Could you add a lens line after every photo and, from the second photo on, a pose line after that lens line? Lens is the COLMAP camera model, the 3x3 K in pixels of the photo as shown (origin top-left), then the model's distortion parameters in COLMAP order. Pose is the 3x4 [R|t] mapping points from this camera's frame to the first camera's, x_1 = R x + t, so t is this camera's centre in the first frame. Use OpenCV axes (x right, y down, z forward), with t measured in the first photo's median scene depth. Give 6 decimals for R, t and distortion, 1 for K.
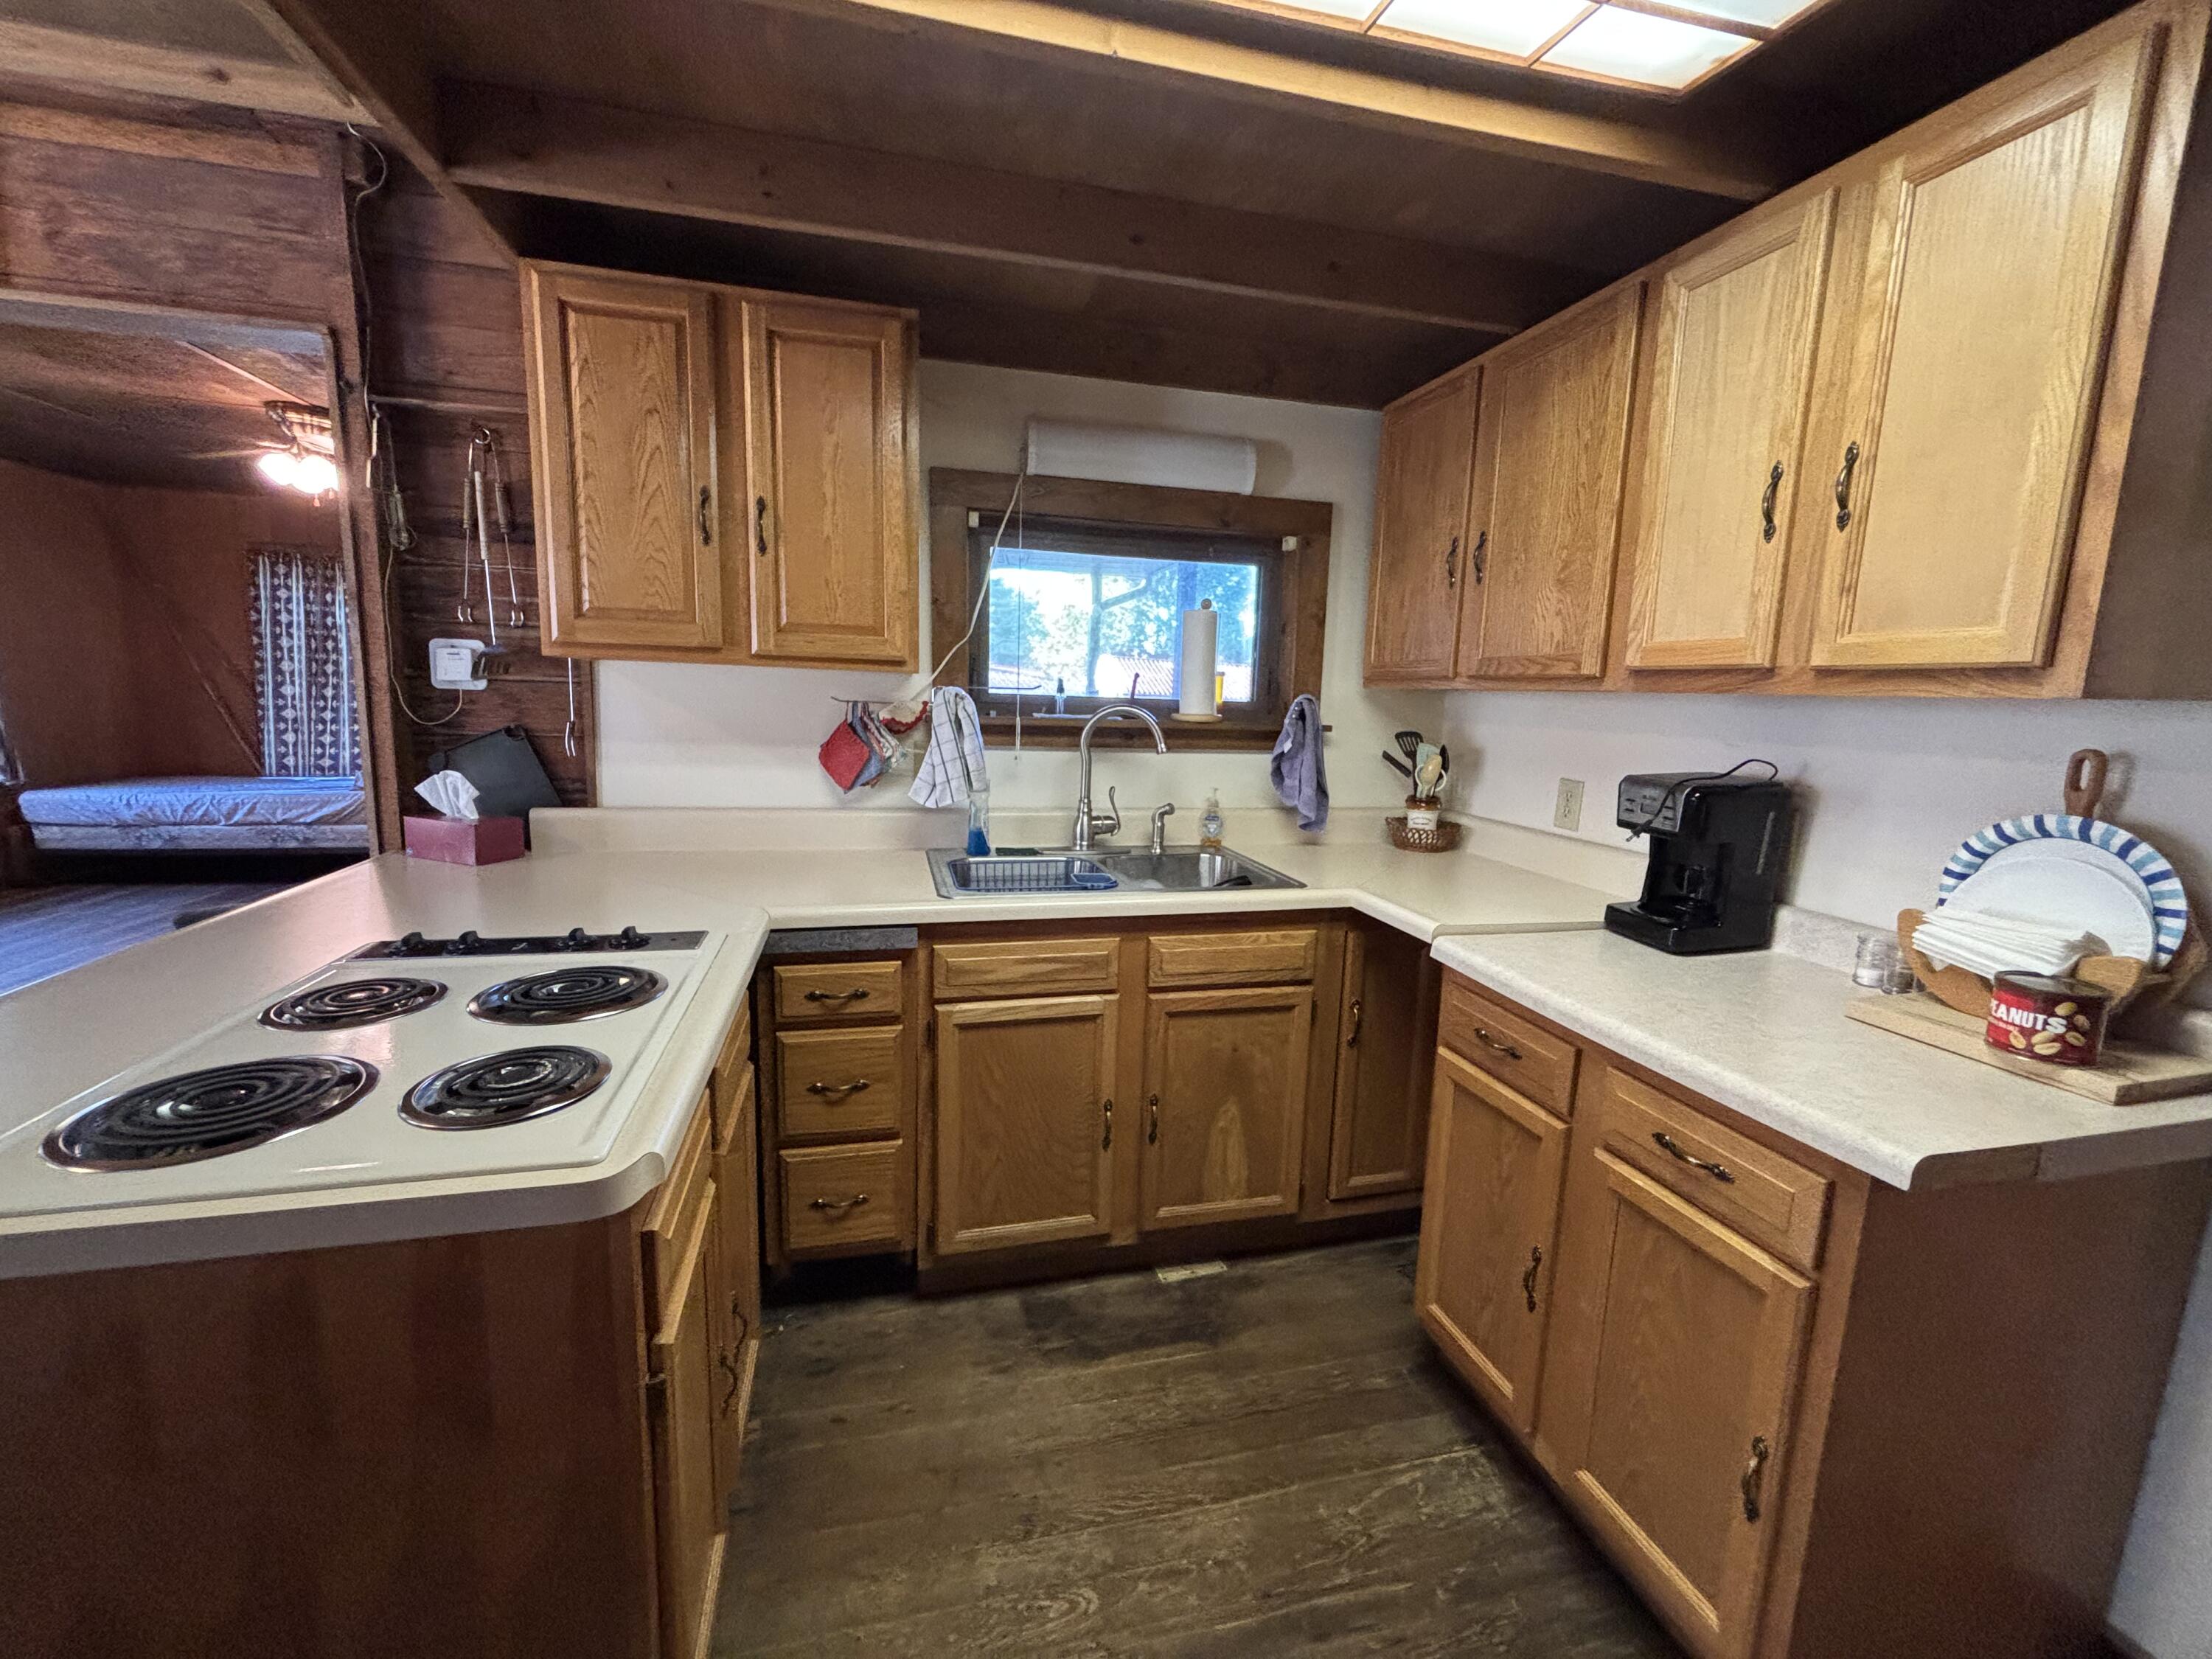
lens RADIAL K [[891.8, 0, 1110.2], [0, 891.8, 815.1], [0, 0, 1]] dist [-0.000287, 0.000205]
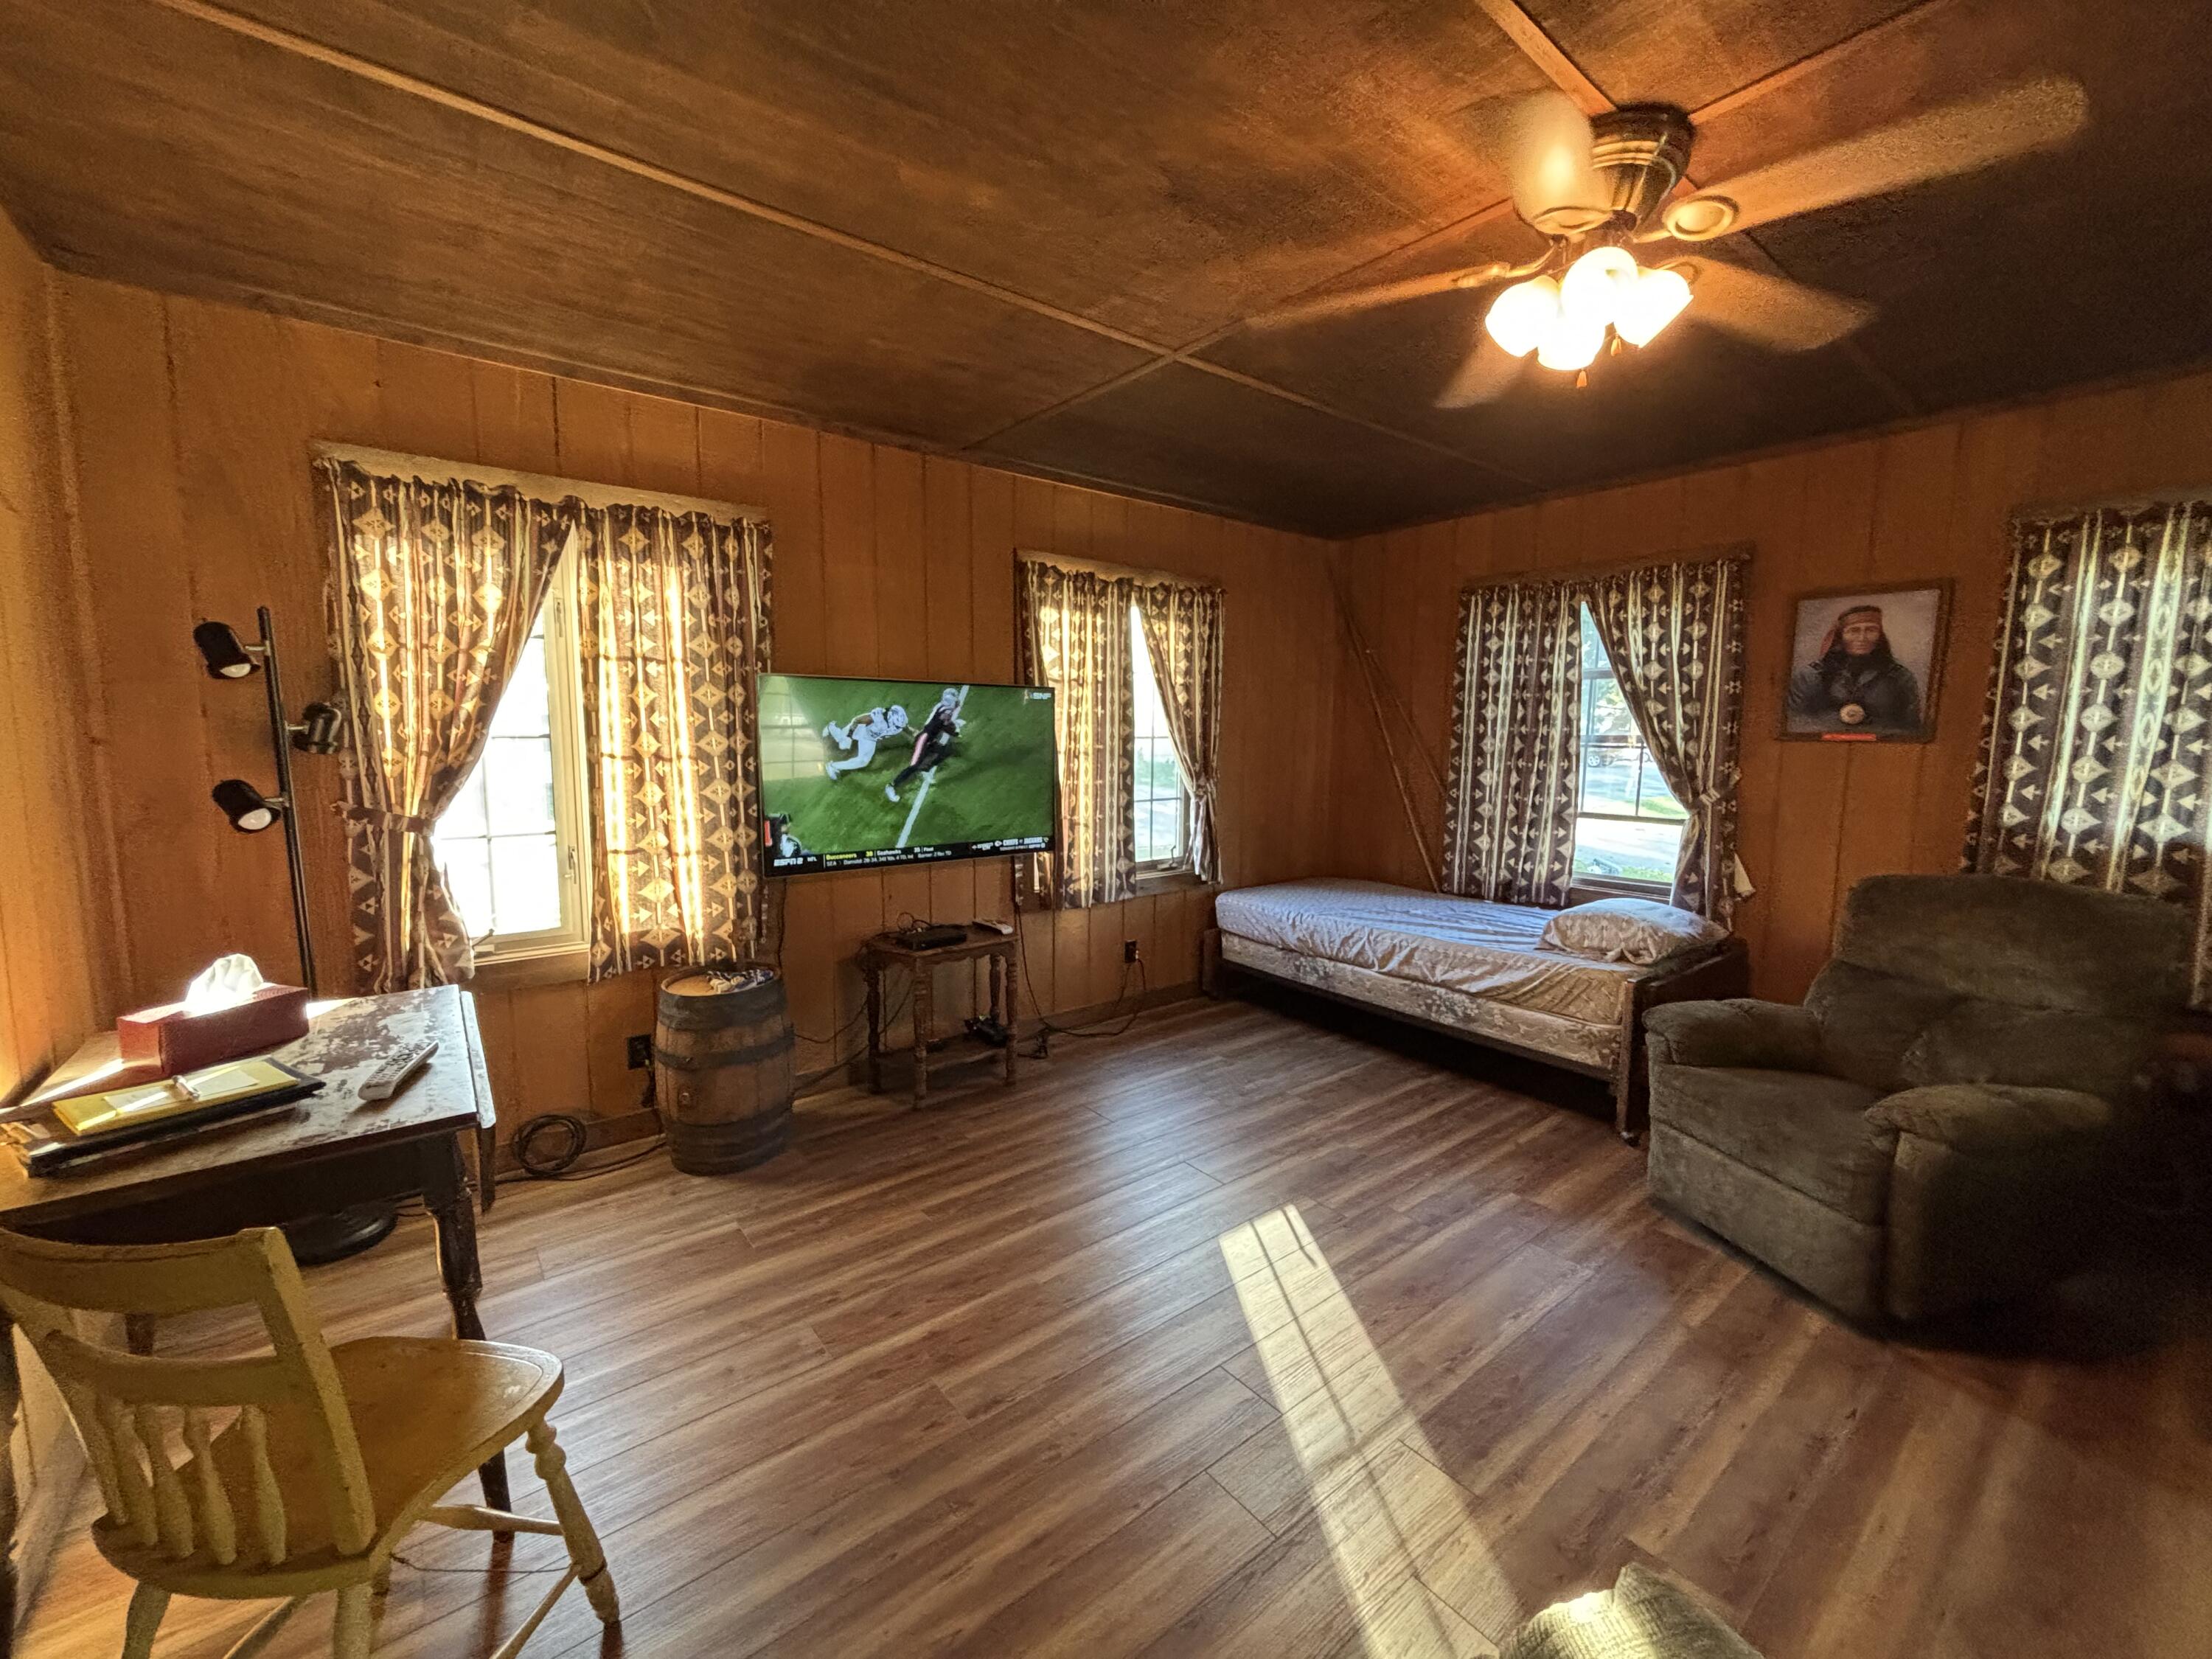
lens RADIAL K [[891.8, 0, 1108.1], [0, 891.8, 834.6], [0, 0, 1]] dist [-0.000287, 0.000205]
pose [[0.412714, 0.079810, -0.907357, -0.441009], [-0.127003, 0.991465, 0.029440, -0.088650], [0.901963, 0.103087, 0.419328, 0.490411]]
